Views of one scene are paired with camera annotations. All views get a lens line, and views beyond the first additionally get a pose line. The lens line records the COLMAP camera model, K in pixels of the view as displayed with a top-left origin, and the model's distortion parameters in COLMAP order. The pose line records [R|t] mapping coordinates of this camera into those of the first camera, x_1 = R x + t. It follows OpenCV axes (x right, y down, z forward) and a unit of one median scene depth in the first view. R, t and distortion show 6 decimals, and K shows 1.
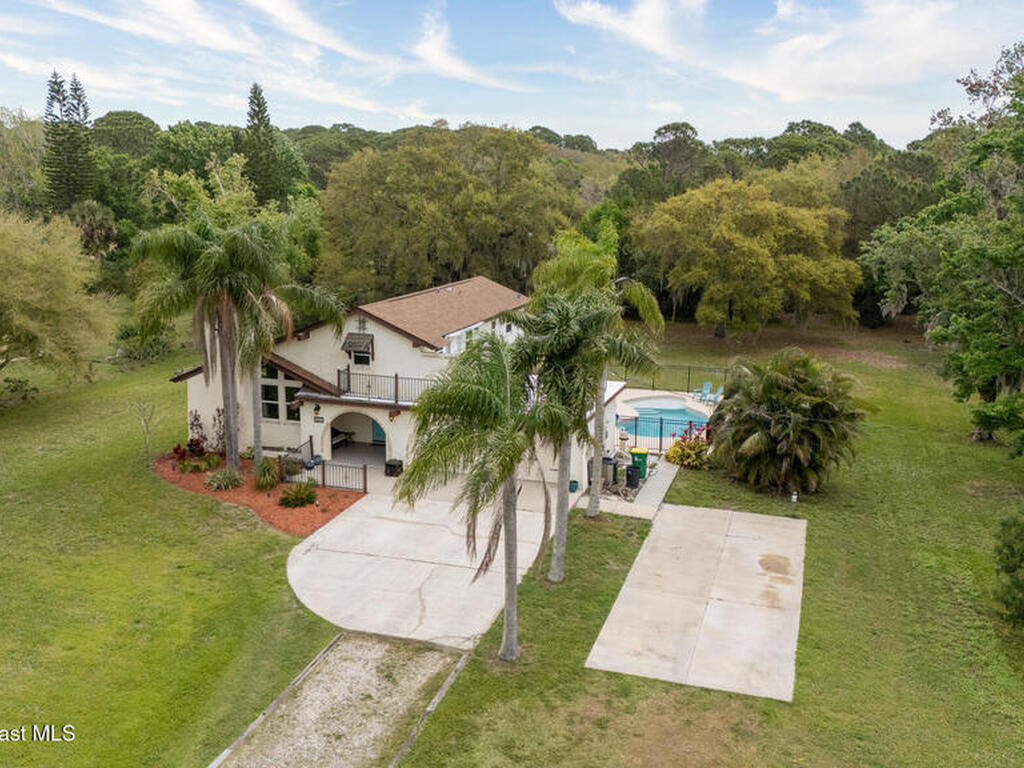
lens RADIAL K [[1001.7, 0, 512.0], [0, 1001.7, 384.0], [0, 0, 1]] dist [0.102447, -0.171569]
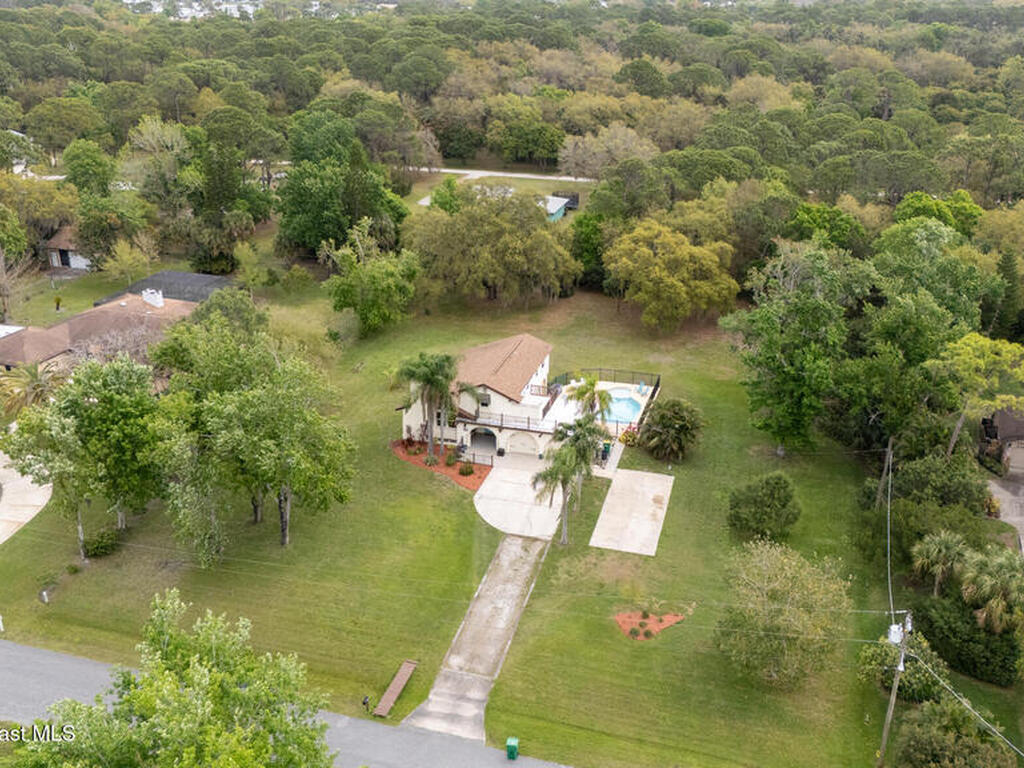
lens RADIAL K [[1001.7, 0, 512.0], [0, 1001.7, 384.0], [0, 0, 1]] dist [0.102447, -0.171569]
pose [[0.999399, -0.019146, 0.028894, -0.164337], [0.013130, 0.980589, 0.195633, -0.548197], [-0.032079, -0.195136, 0.980251, -1.293262]]
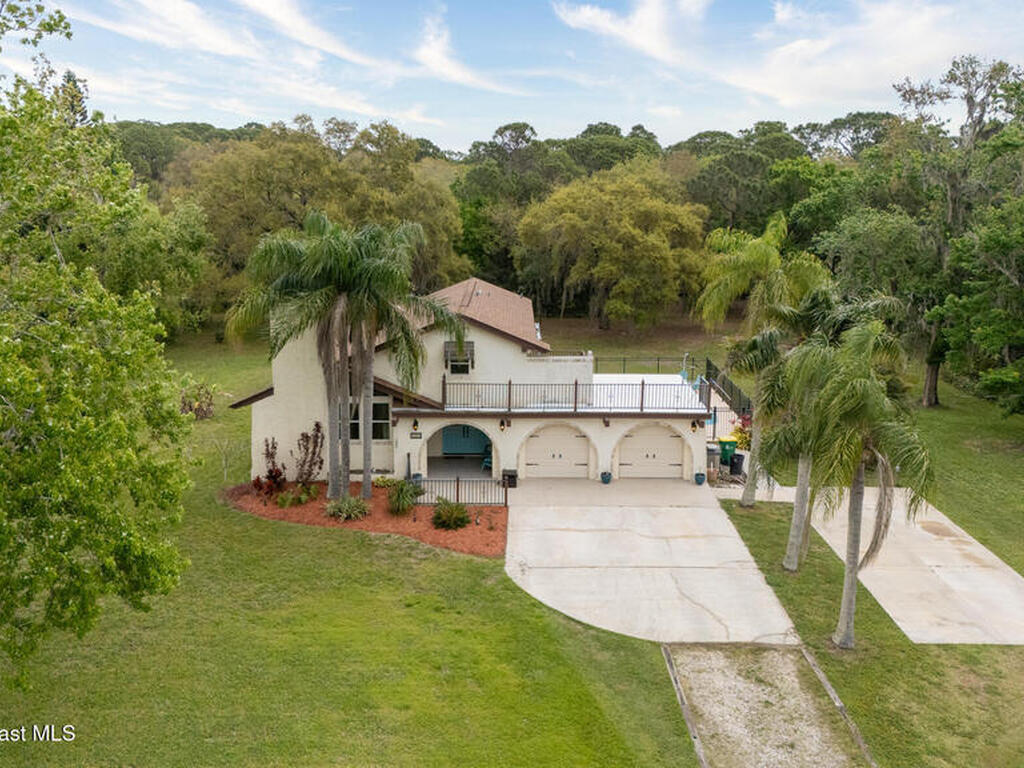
lens RADIAL K [[1001.7, 0, 512.0], [0, 1001.7, 384.0], [0, 0, 1]] dist [0.102447, -0.171569]
pose [[0.947926, -0.070024, 0.310699, -0.428949], [0.069907, 0.997487, 0.011527, -0.018557], [-0.310725, 0.010793, 0.950439, 0.090062]]
